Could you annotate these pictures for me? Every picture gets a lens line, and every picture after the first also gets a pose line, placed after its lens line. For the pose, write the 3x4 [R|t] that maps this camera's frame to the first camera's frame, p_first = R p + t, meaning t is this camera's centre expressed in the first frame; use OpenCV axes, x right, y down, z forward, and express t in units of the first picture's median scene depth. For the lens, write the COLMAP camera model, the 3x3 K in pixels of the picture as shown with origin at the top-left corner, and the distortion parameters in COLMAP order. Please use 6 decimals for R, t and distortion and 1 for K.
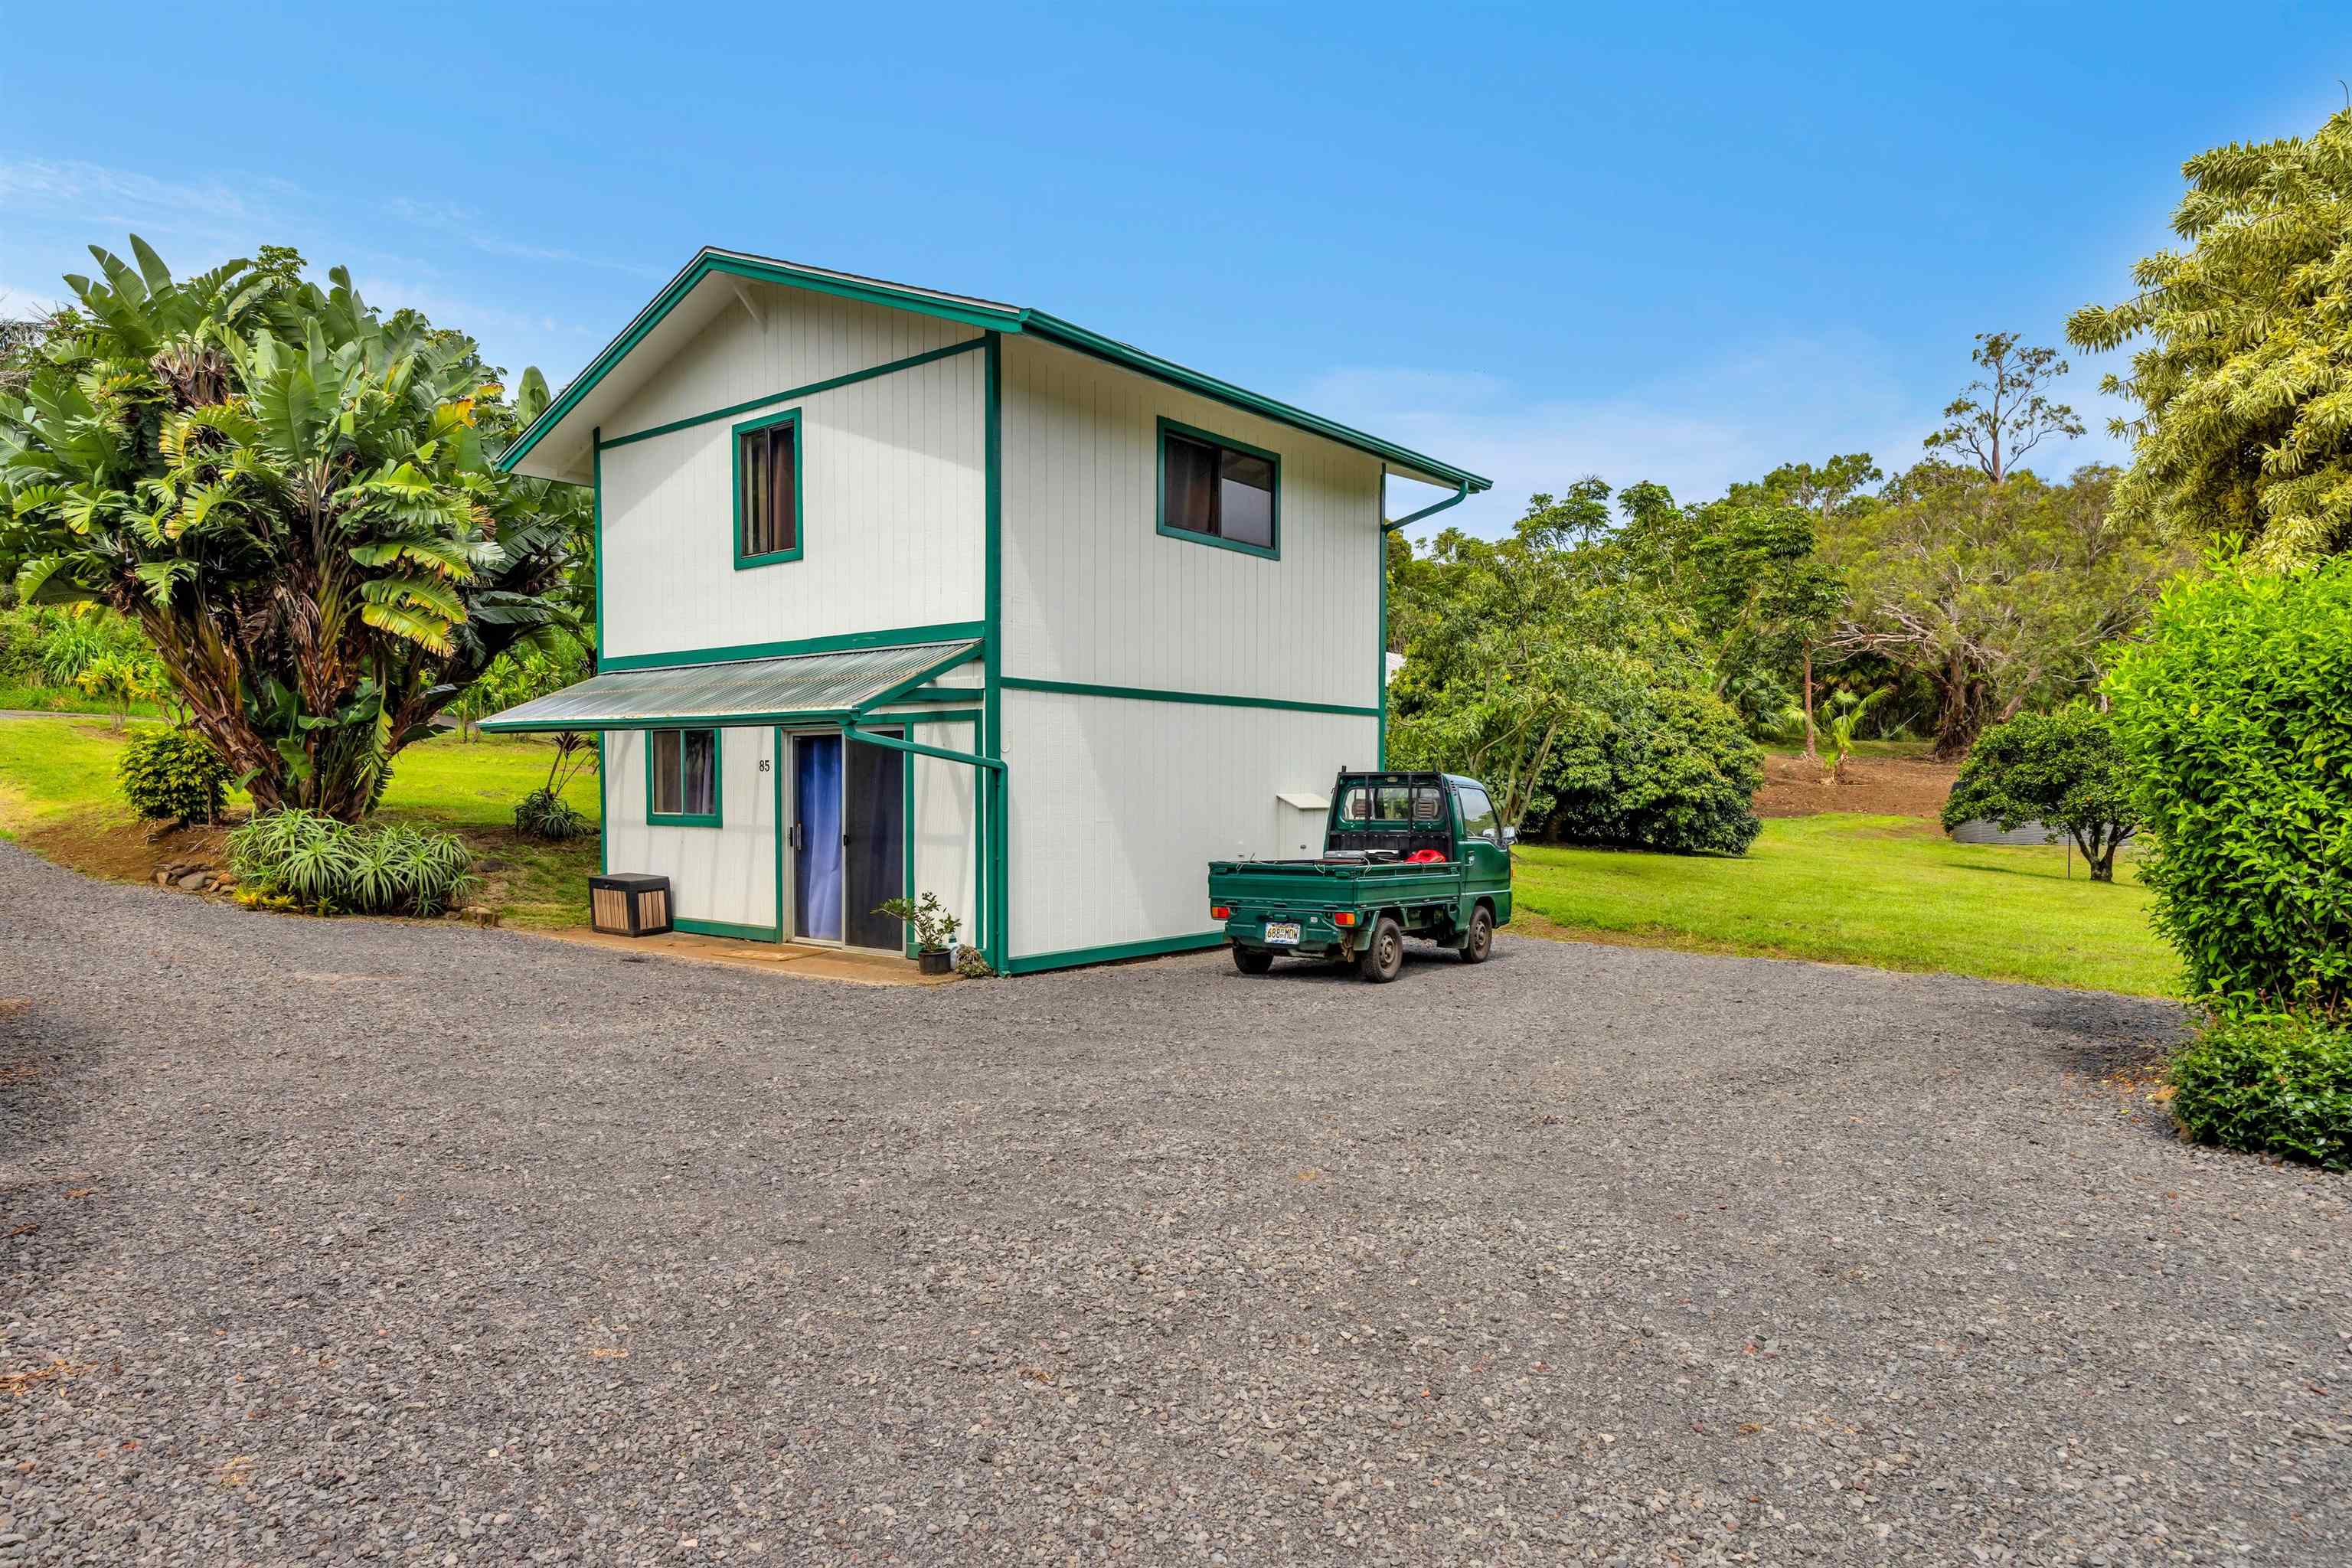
lens RADIAL K [[1455.2, 0, 1178.6], [0, 1455.2, 868.7], [0, 0, 1]] dist [-0.003085, -0.004168]
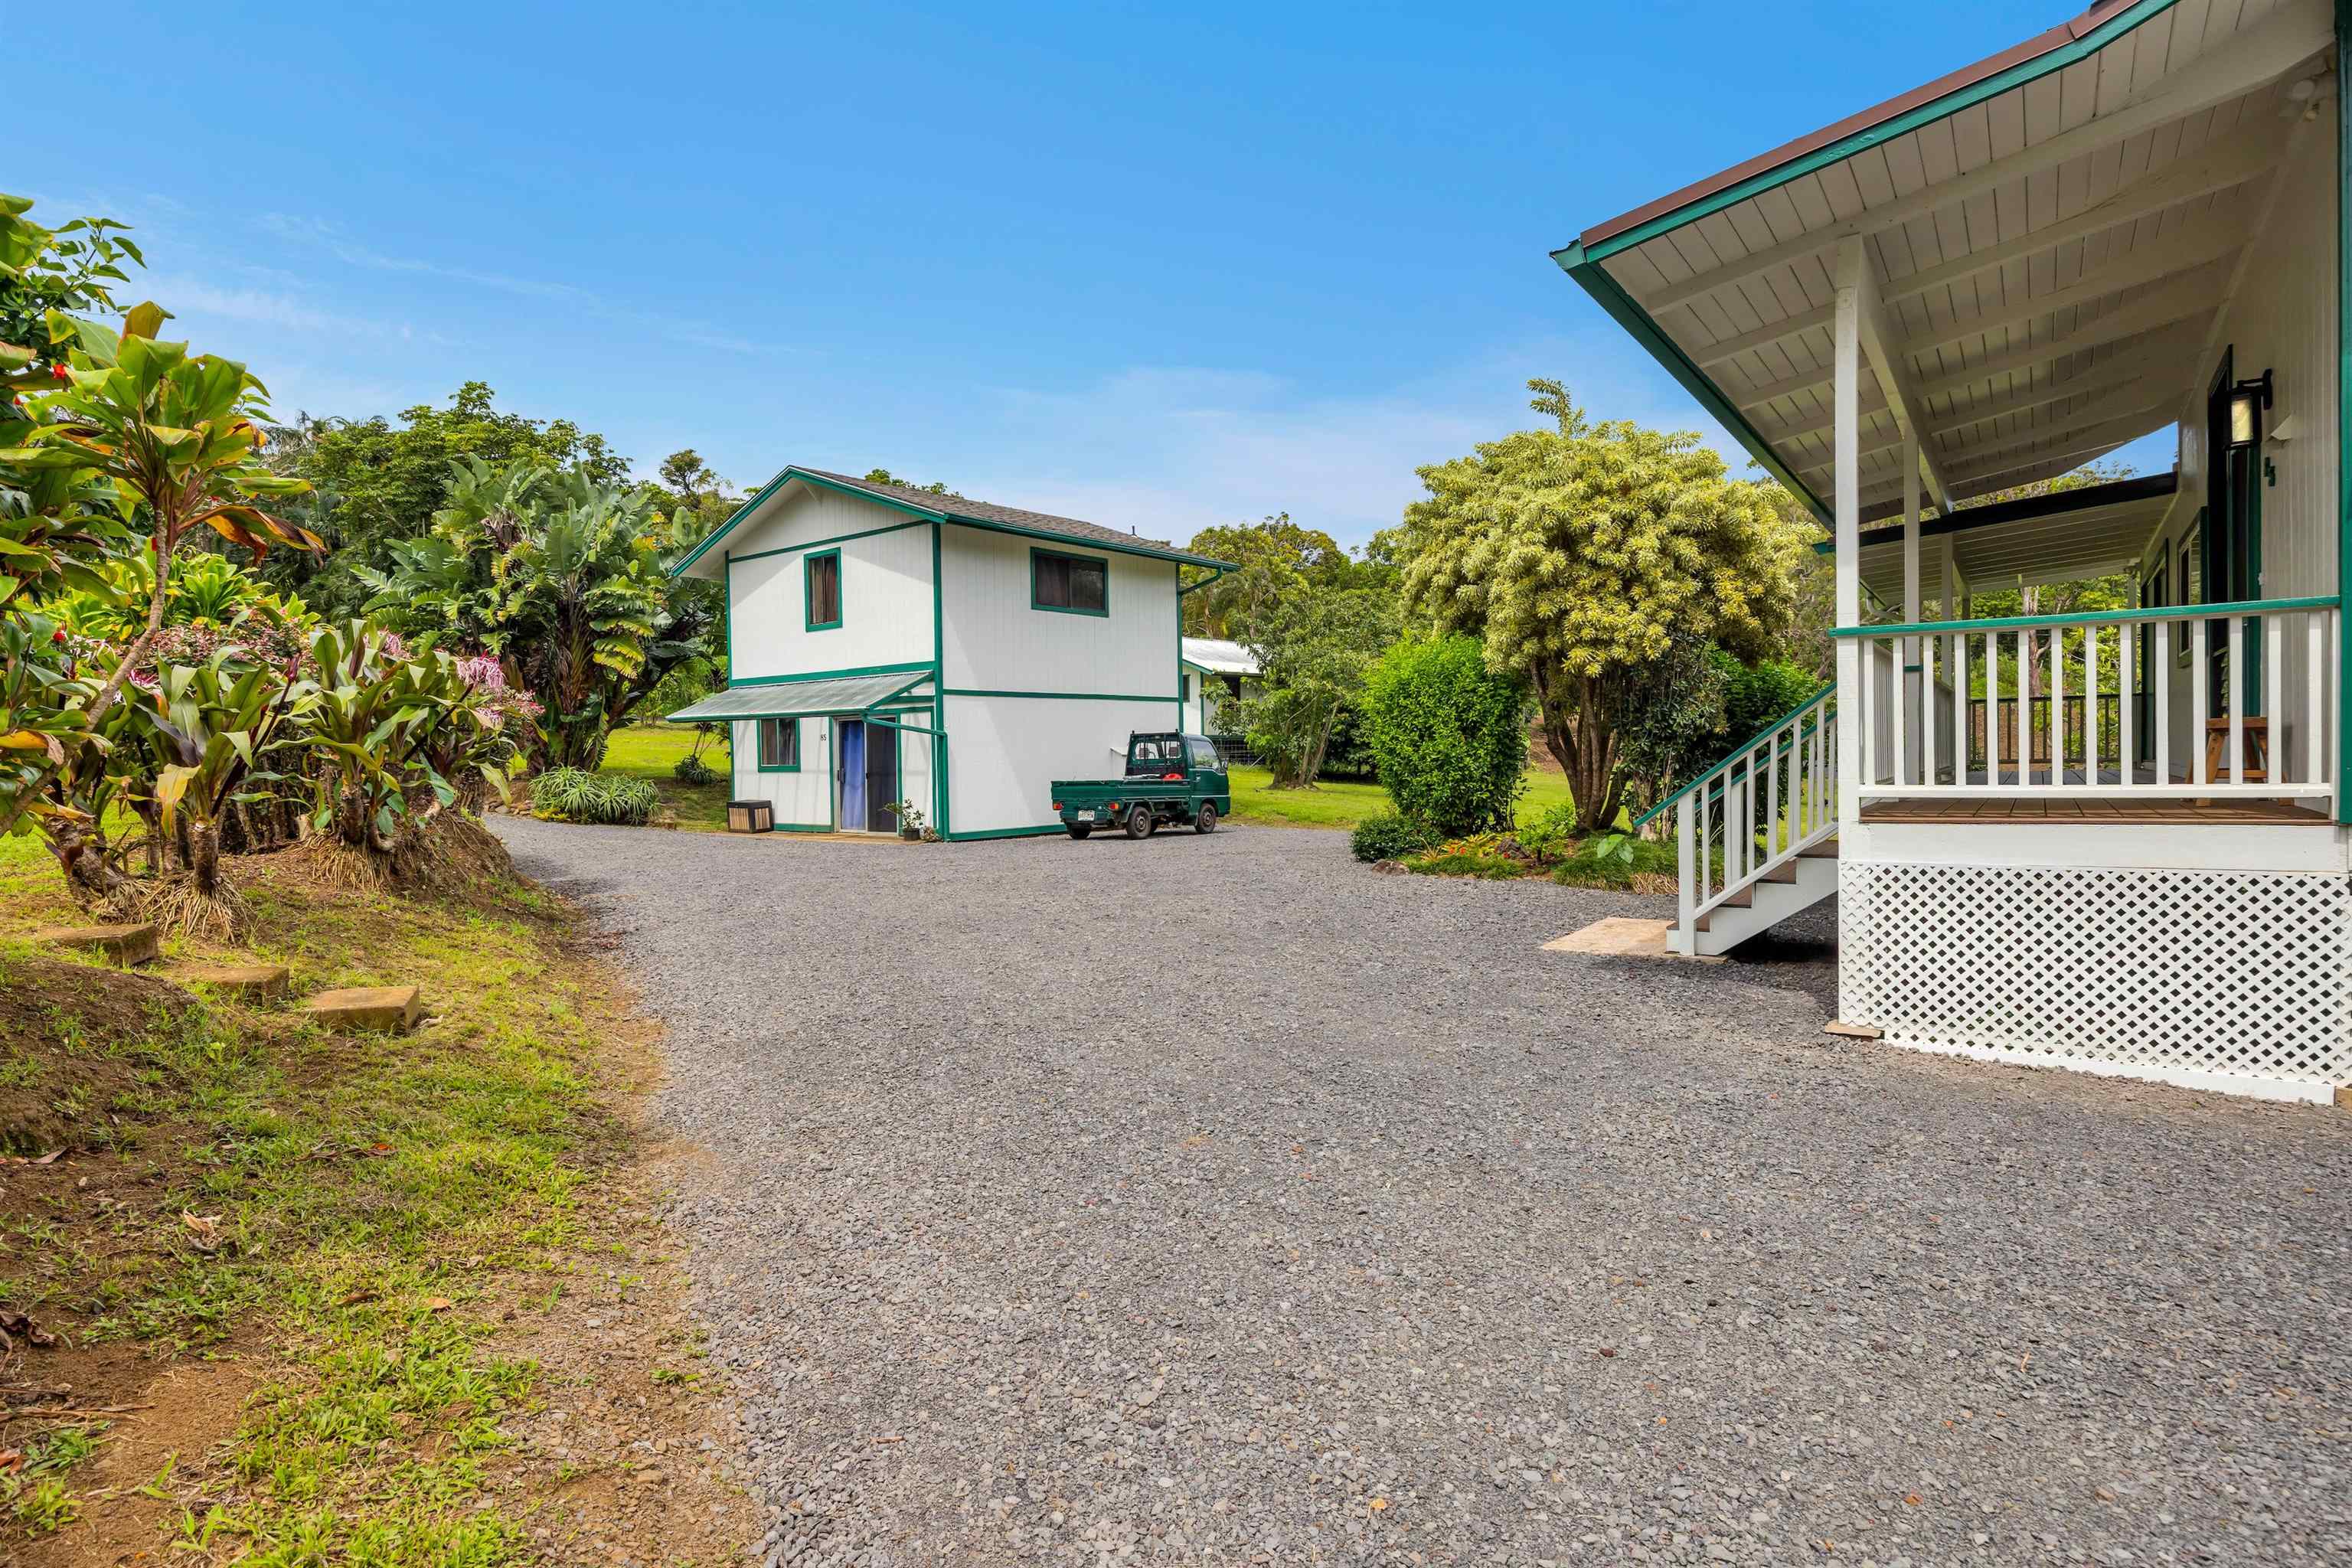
lens RADIAL K [[1190.1, 0, 1176.0], [0, 1190.1, 784.0], [0, 0, 1]] dist [-0.000894, -0.000079]
pose [[0.999702, -0.022769, 0.008856, 0.149424], [0.023016, 0.999316, -0.028938, 0.042681], [-0.008191, 0.029134, 0.999542, -0.516225]]
